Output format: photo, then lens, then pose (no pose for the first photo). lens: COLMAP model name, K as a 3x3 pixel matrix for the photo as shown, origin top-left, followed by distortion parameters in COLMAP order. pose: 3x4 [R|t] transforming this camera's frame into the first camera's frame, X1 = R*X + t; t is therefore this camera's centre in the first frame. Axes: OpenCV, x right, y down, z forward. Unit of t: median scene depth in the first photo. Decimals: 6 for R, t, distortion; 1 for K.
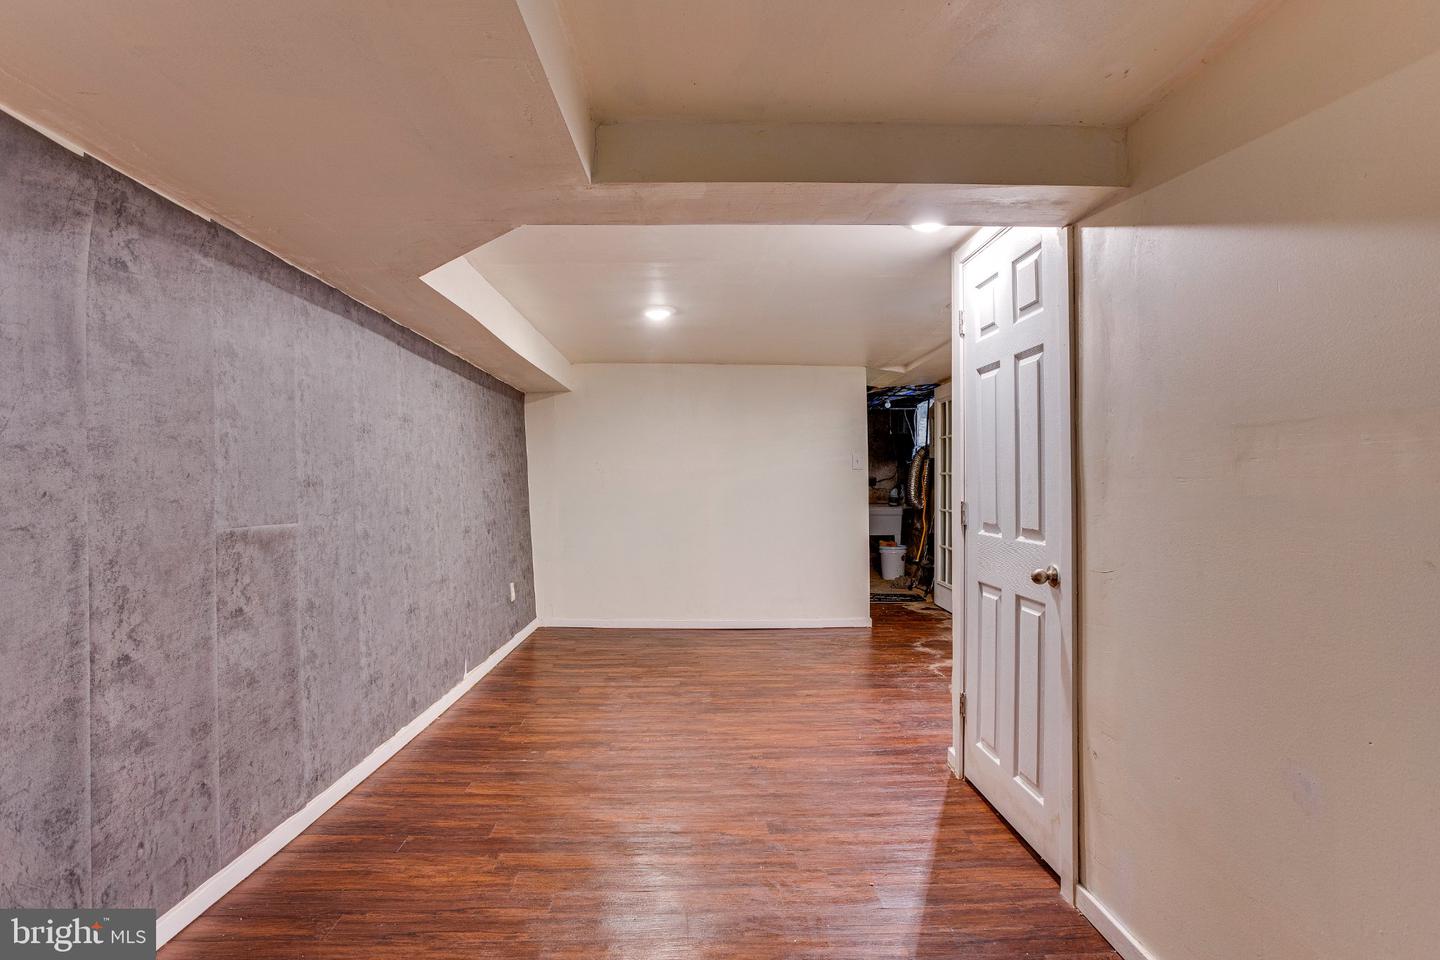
lens RADIAL K [[692.0, 0, 720.3], [0, 692.0, 483.7], [0, 0, 1]] dist [-0.000983, 0.000711]
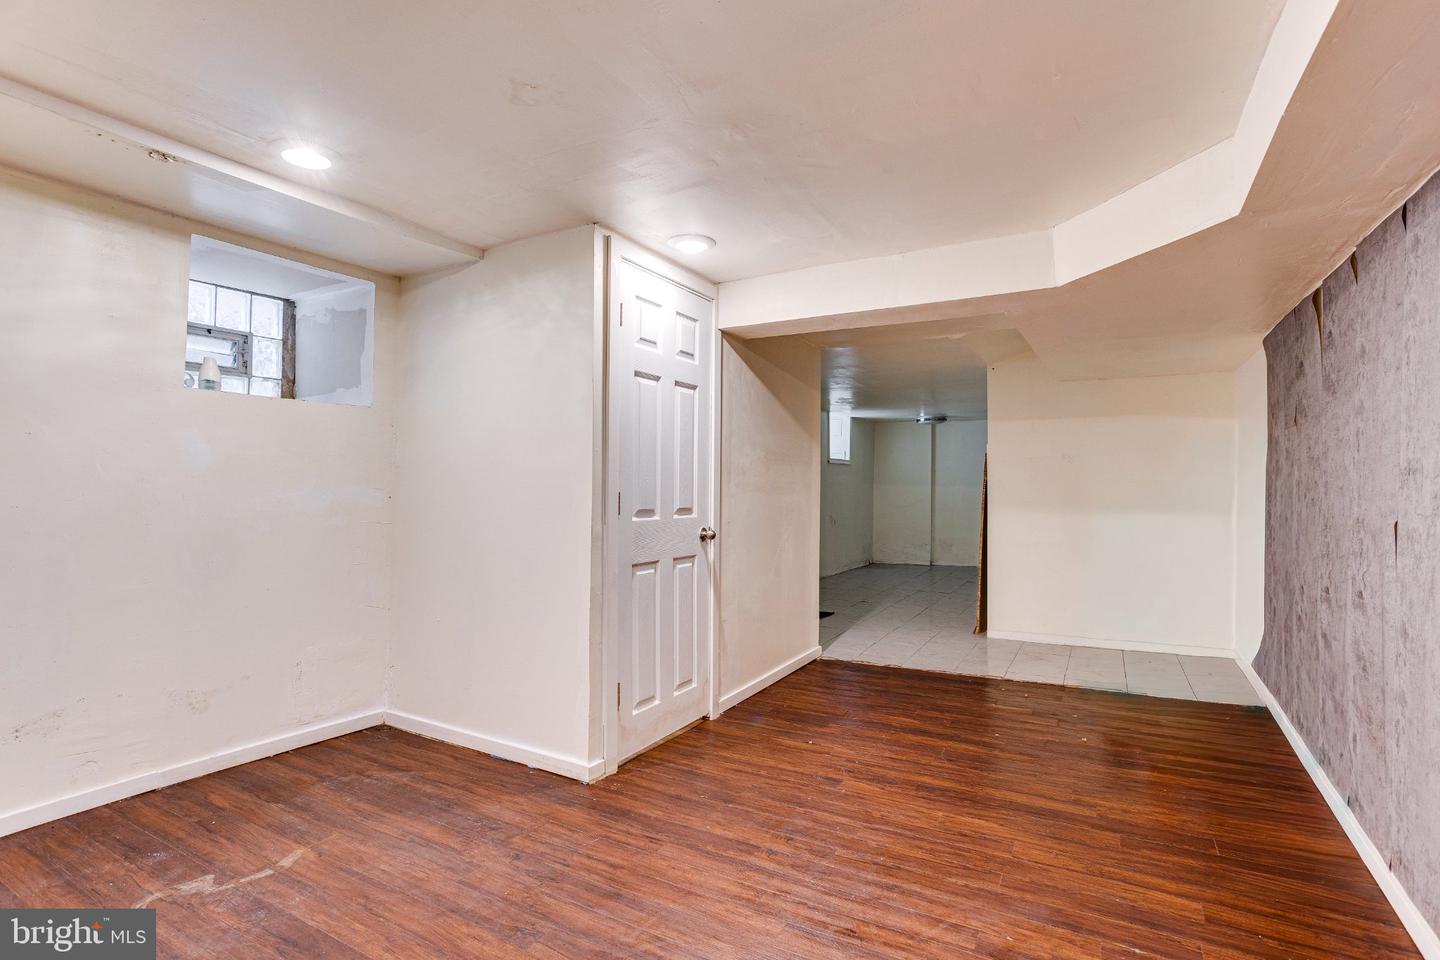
lens RADIAL K [[692.0, 0, 723.0], [0, 692.0, 486.8], [0, 0, 1]] dist [-0.000983, 0.000711]
pose [[-0.847288, -0.002504, 0.531127, -0.334284], [-0.006509, 0.999963, -0.005671, 0.024504], [-0.531093, -0.008262, -0.847273, 1.889672]]
